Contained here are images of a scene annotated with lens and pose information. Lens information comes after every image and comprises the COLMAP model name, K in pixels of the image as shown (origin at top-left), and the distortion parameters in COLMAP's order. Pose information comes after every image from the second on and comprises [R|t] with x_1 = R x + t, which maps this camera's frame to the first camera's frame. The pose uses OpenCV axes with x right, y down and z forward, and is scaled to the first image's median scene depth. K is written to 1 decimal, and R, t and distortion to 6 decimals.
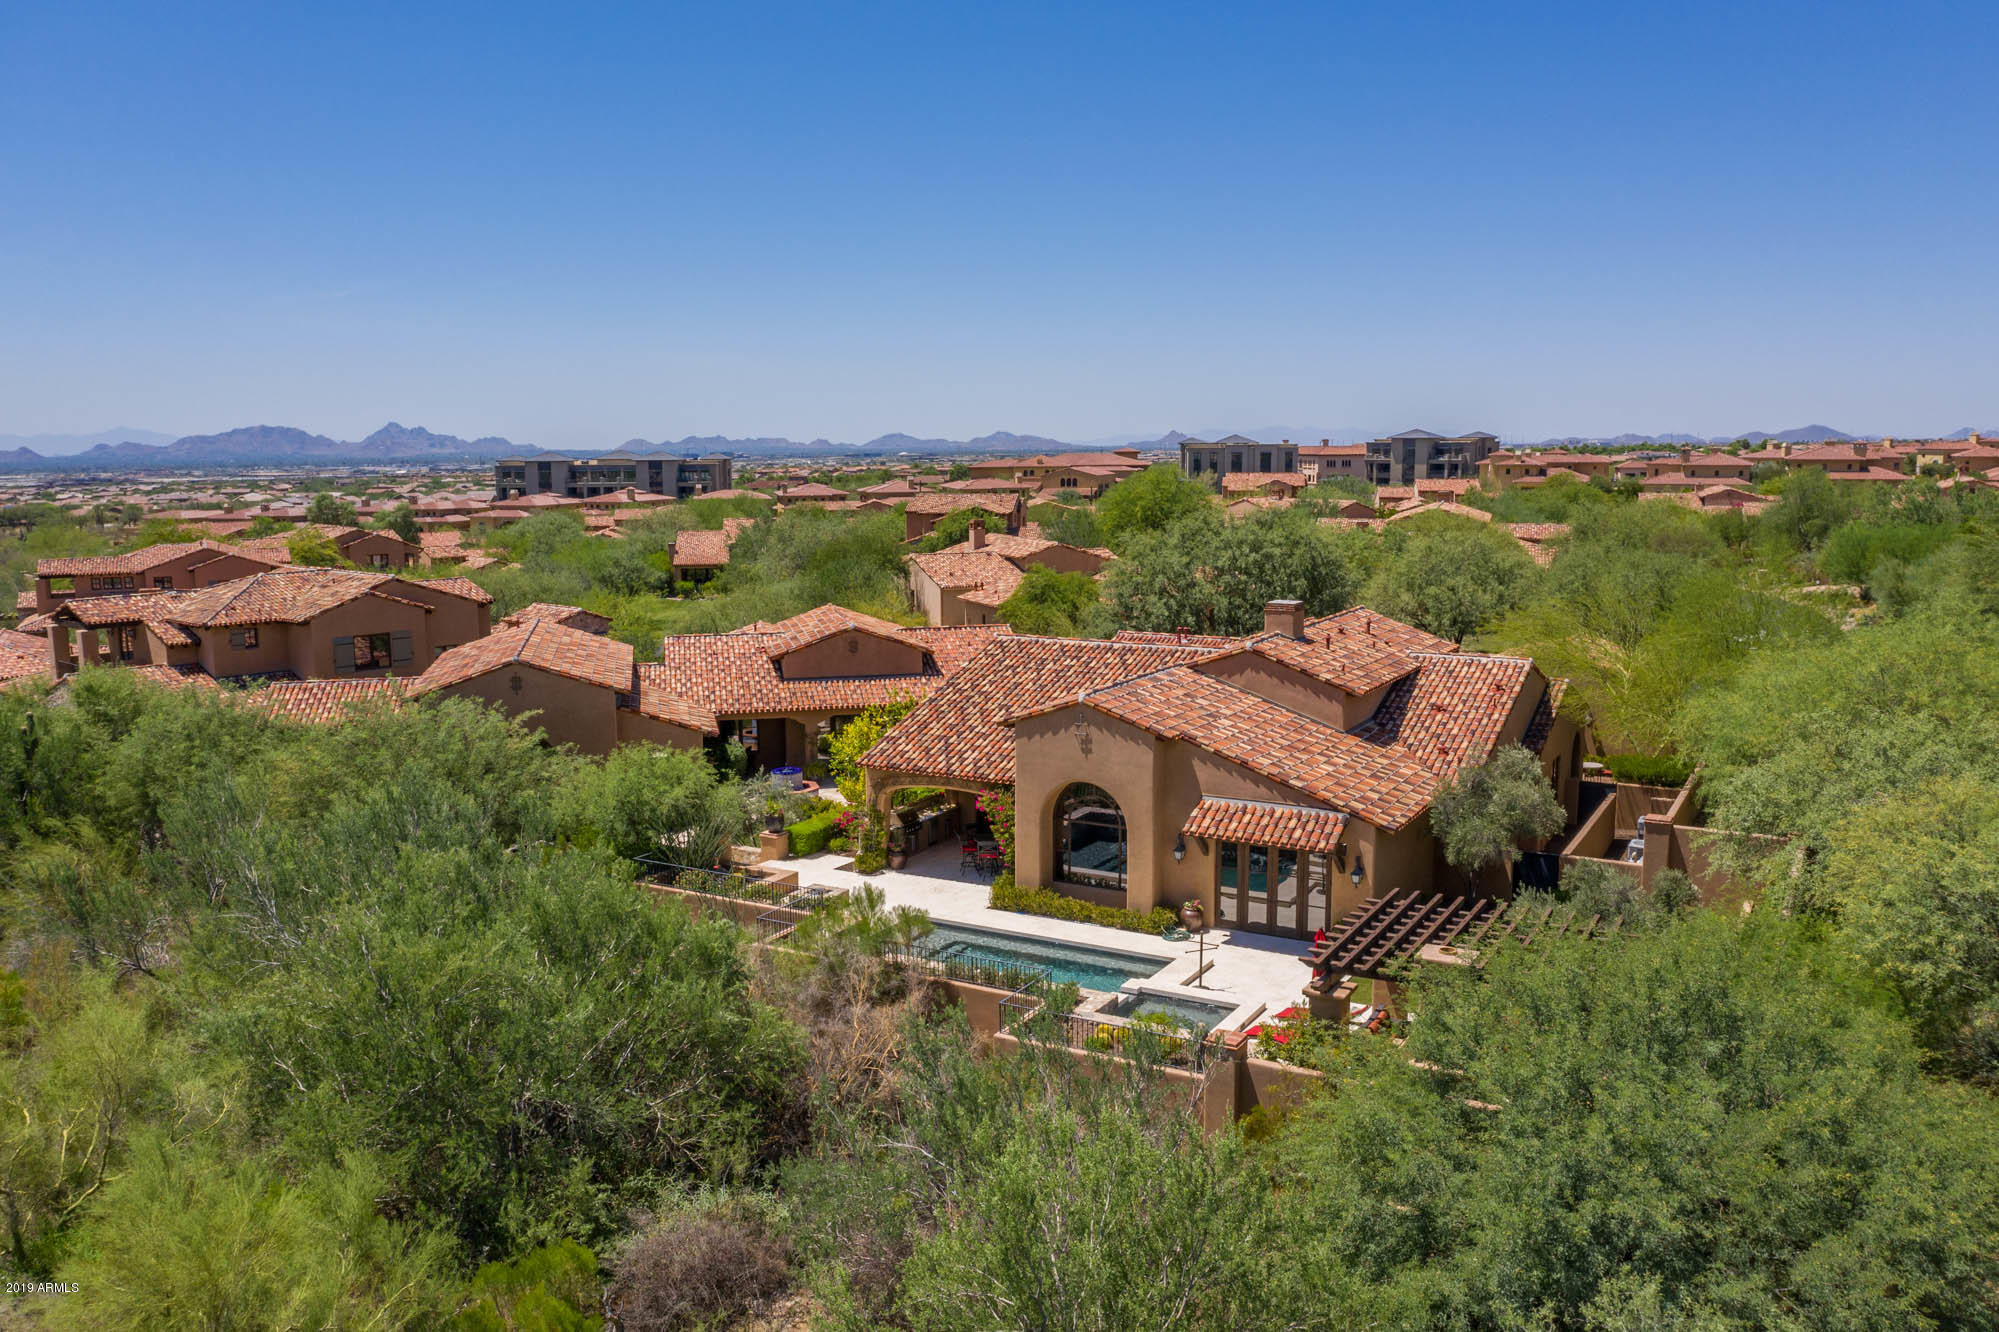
lens RADIAL K [[1569.1, 0, 999.5], [0, 1569.1, 666.0], [0, 0, 1]] dist [-0.013753, 0.002983]
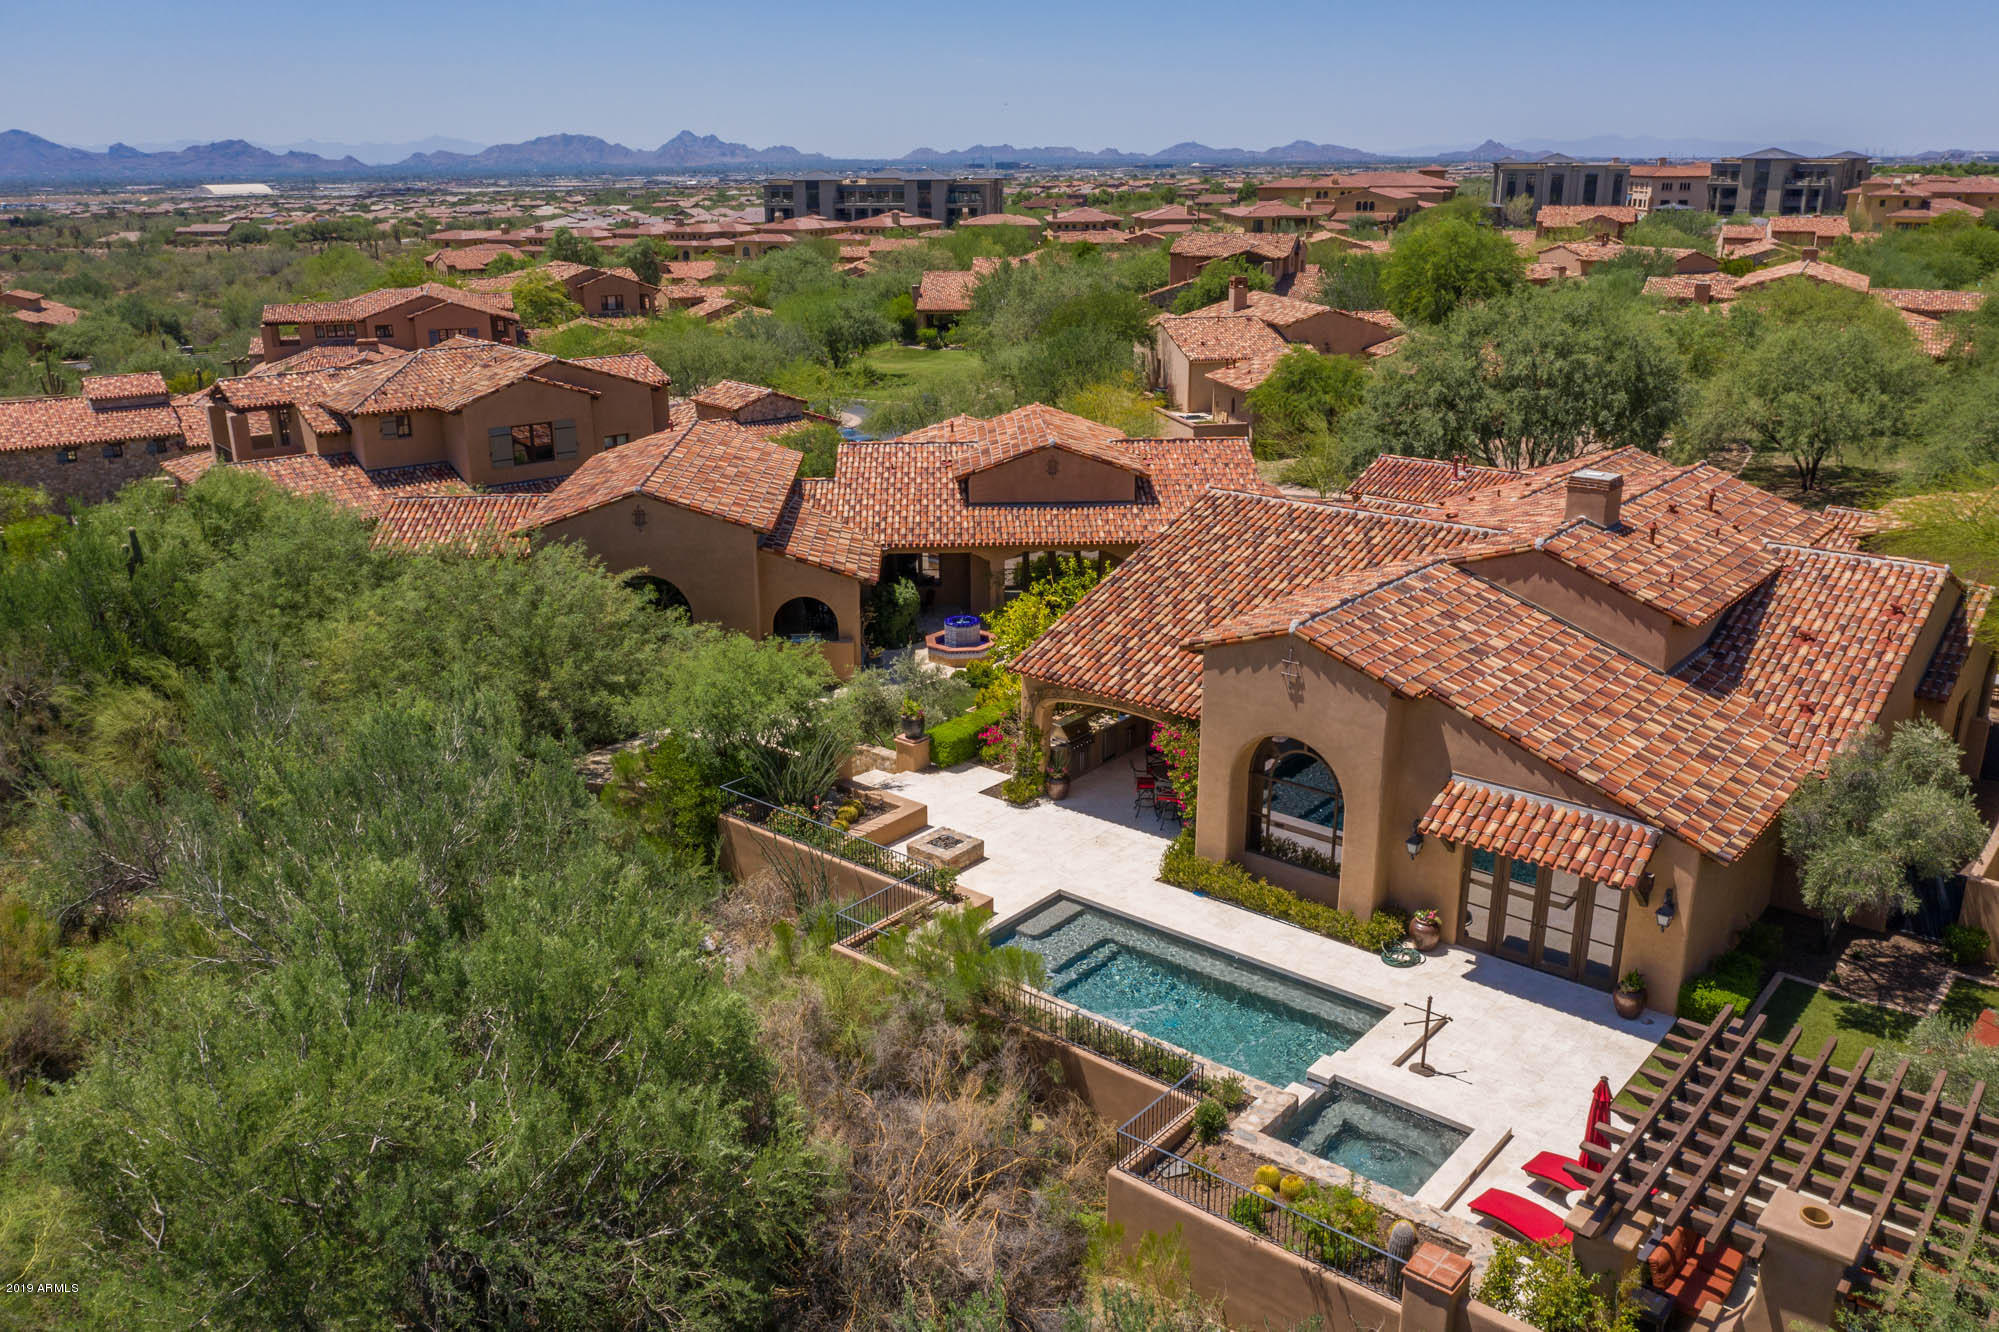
lens RADIAL K [[1569.1, 0, 999.5], [0, 1569.1, 666.0], [0, 0, 1]] dist [-0.013753, 0.002983]
pose [[0.983933, 0.057892, -0.168893, 0.025724], [-0.027522, 0.983844, 0.176899, -0.053633], [0.176406, -0.169409, 0.969630, 0.160675]]
